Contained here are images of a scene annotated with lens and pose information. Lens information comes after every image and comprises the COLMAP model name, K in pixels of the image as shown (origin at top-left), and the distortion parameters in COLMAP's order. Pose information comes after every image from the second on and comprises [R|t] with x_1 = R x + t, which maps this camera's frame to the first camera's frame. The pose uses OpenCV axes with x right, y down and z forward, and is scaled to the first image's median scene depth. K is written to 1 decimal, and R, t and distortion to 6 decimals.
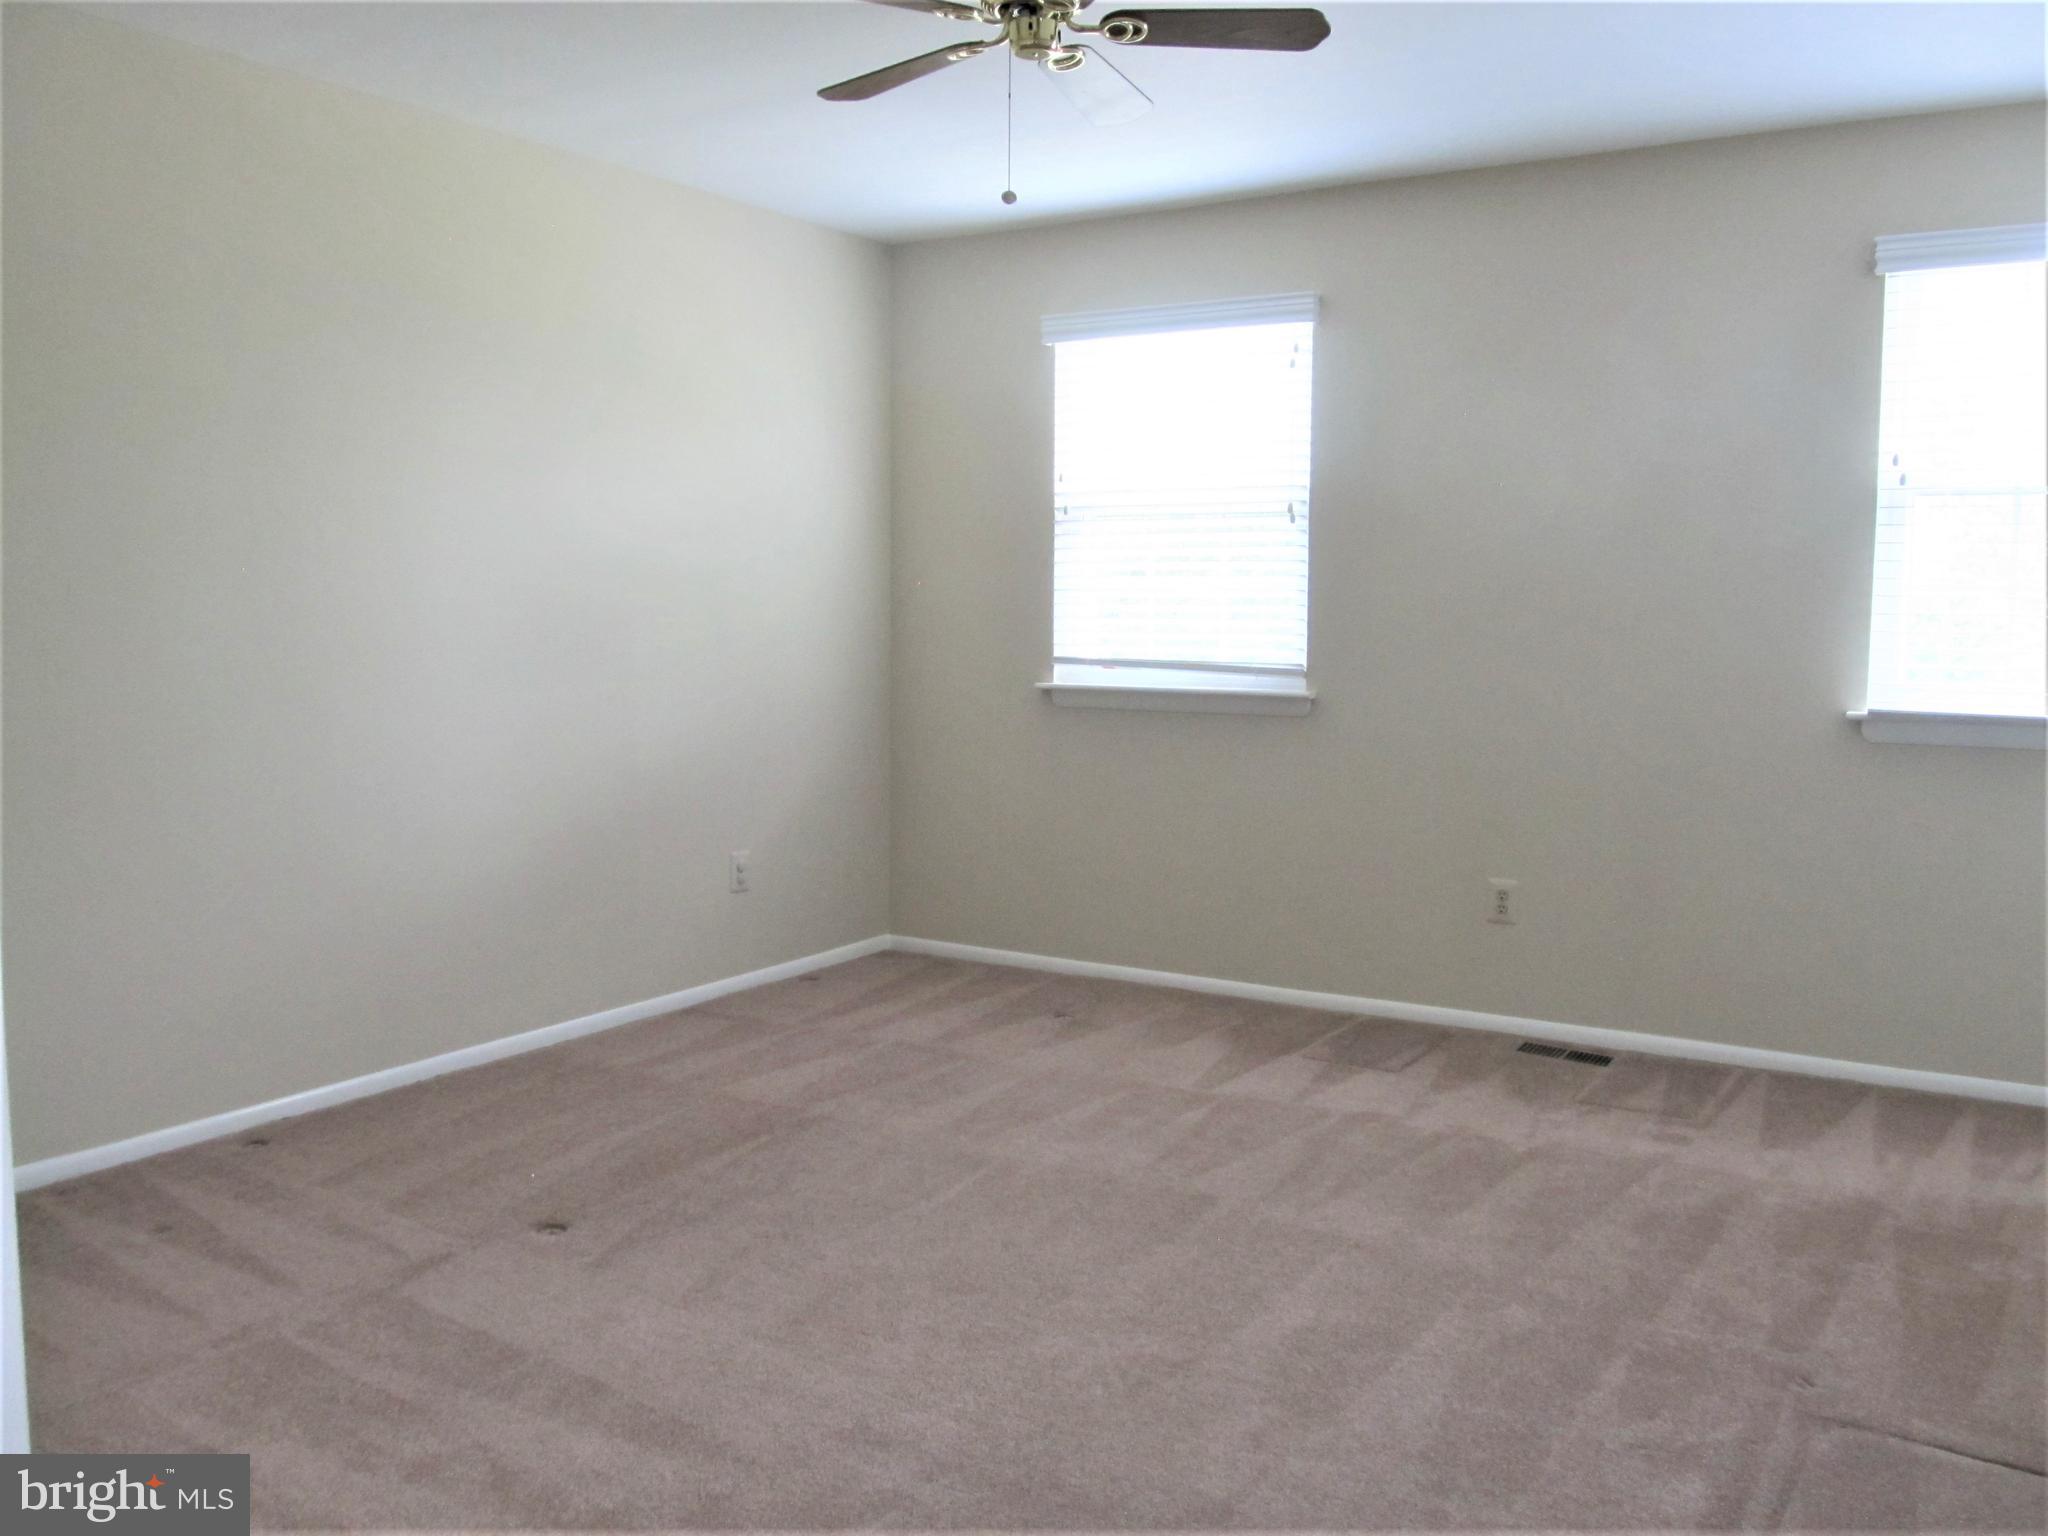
lens RADIAL K [[1696.1, 0, 1024.2], [0, 1696.1, 755.8], [0, 0, 1]] dist [-0.078476, 0.045614]
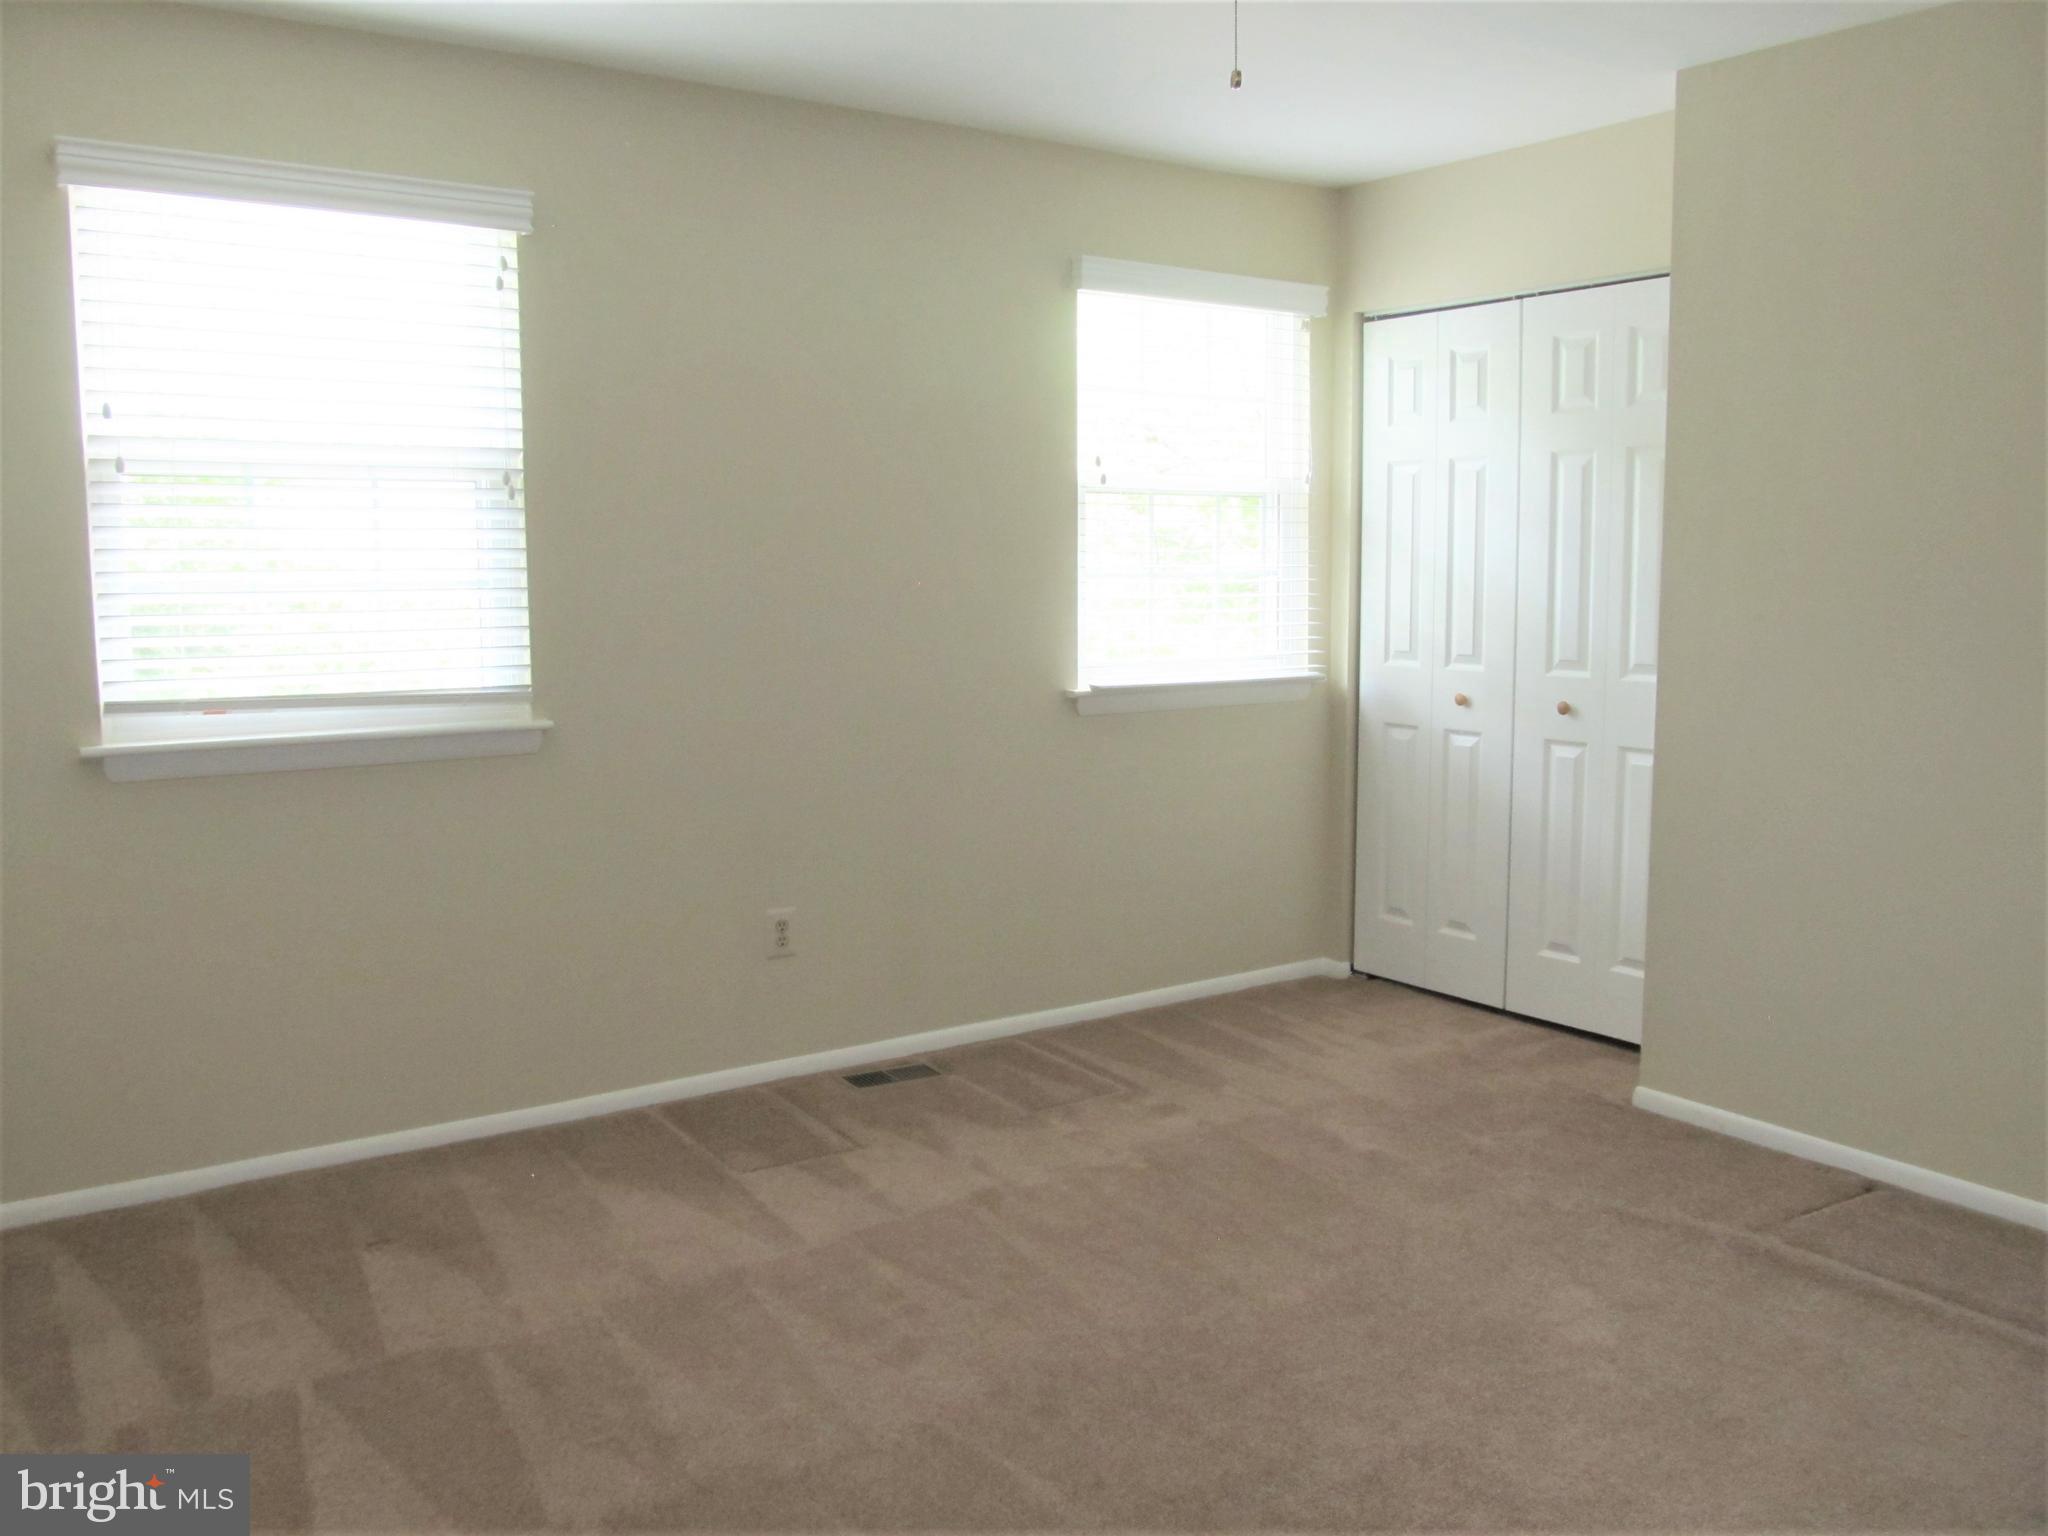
lens RADIAL K [[1652.3, 0, 1024.0], [0, 1652.3, 768.0], [0, 0, 1]] dist [-0.054446, 0.058251]
pose [[0.394126, -0.118251, 0.911417, -0.467776], [0.090365, 0.991869, 0.089613, -0.069309], [-0.914603, 0.047041, 0.401607, 0.546259]]
